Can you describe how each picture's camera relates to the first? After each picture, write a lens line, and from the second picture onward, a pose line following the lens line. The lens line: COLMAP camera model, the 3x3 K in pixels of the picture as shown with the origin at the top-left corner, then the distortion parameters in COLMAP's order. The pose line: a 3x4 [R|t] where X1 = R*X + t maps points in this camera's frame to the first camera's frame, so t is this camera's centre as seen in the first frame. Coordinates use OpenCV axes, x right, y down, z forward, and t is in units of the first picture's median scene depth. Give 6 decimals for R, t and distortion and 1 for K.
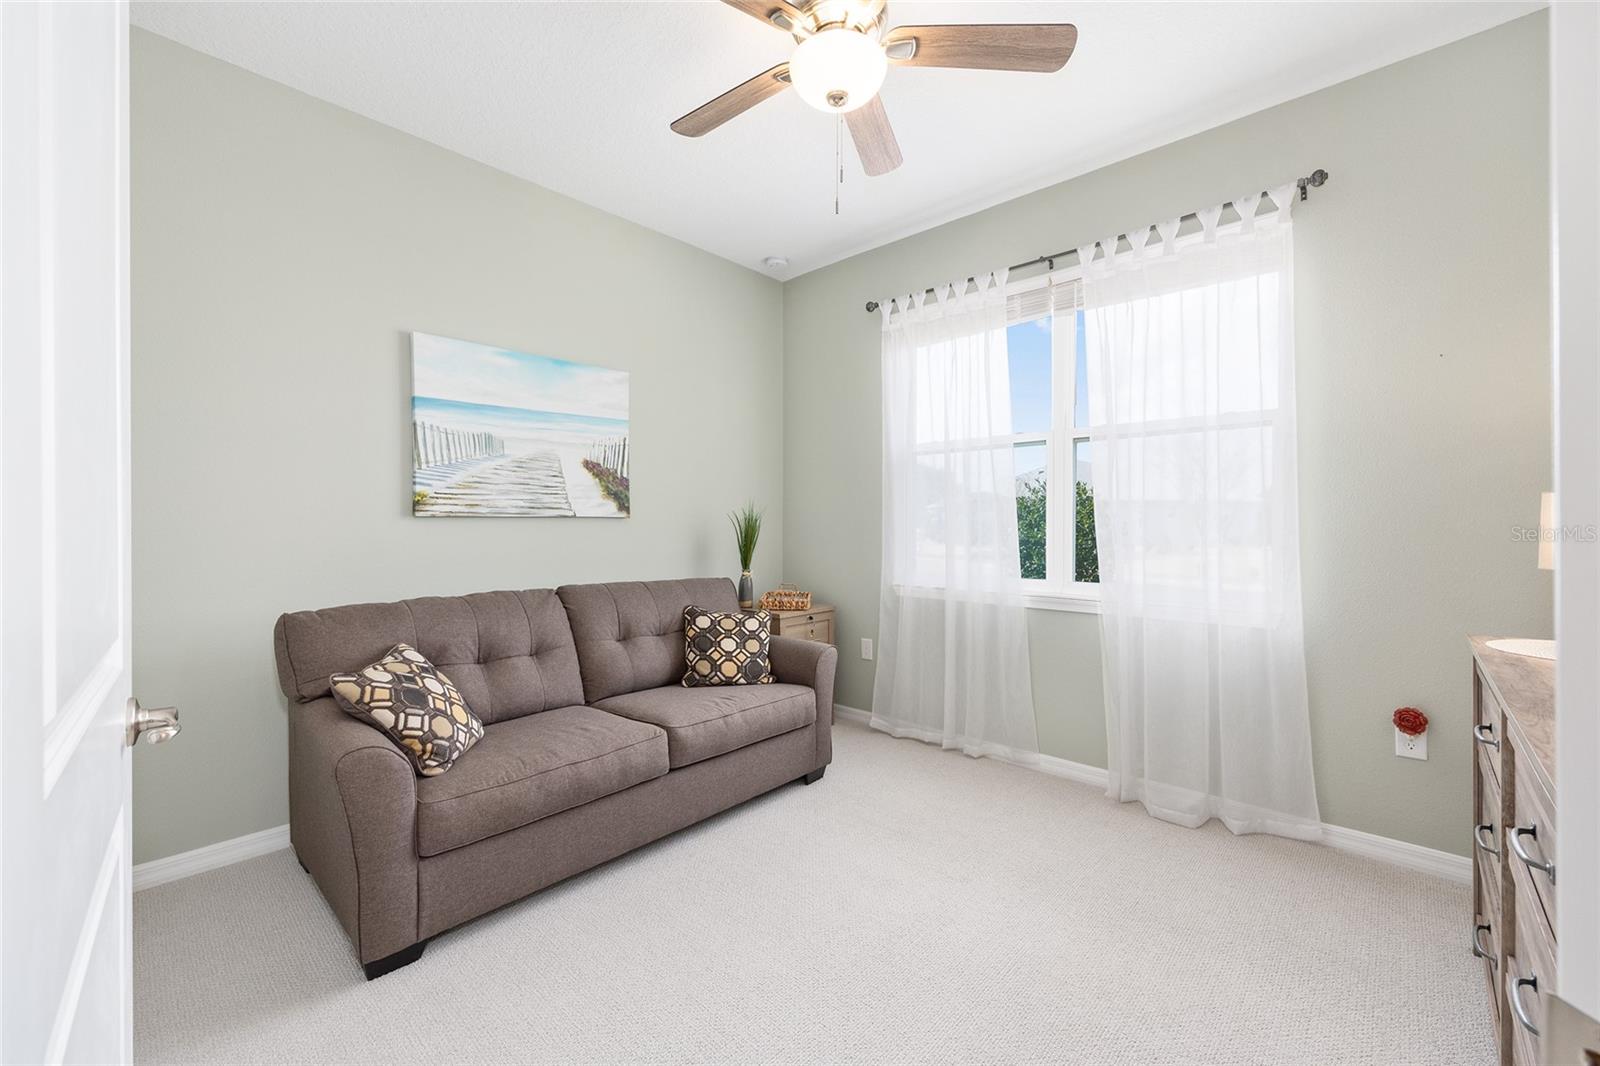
lens RADIAL K [[641.5, 0, 800.0], [0, 641.5, 533.0], [0, 0, 1]] dist [-0.003649, 0.002542]
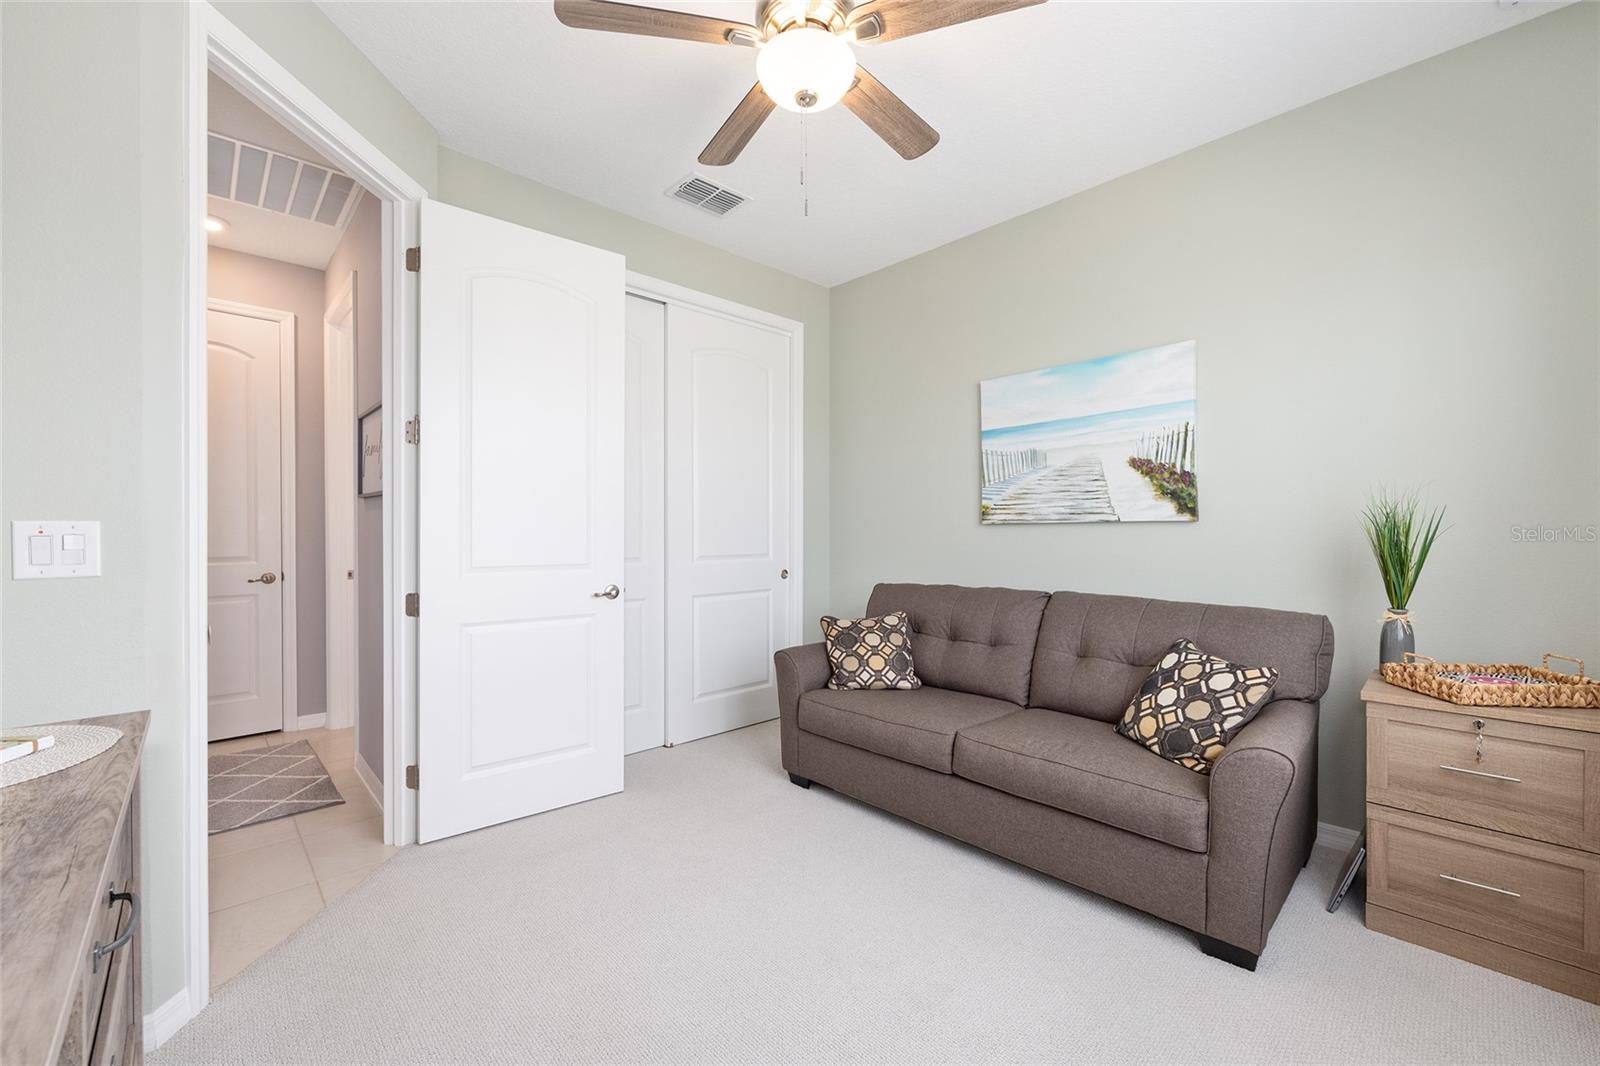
lens RADIAL K [[641.5, 0, 800.0], [0, 641.5, 533.0], [0, 0, 1]] dist [-0.003649, 0.002542]
pose [[-0.061649, 0.006433, -0.998077, 0.646662], [-0.007944, 0.999944, 0.006936, -0.012370], [0.998066, 0.008357, -0.061594, 0.644516]]
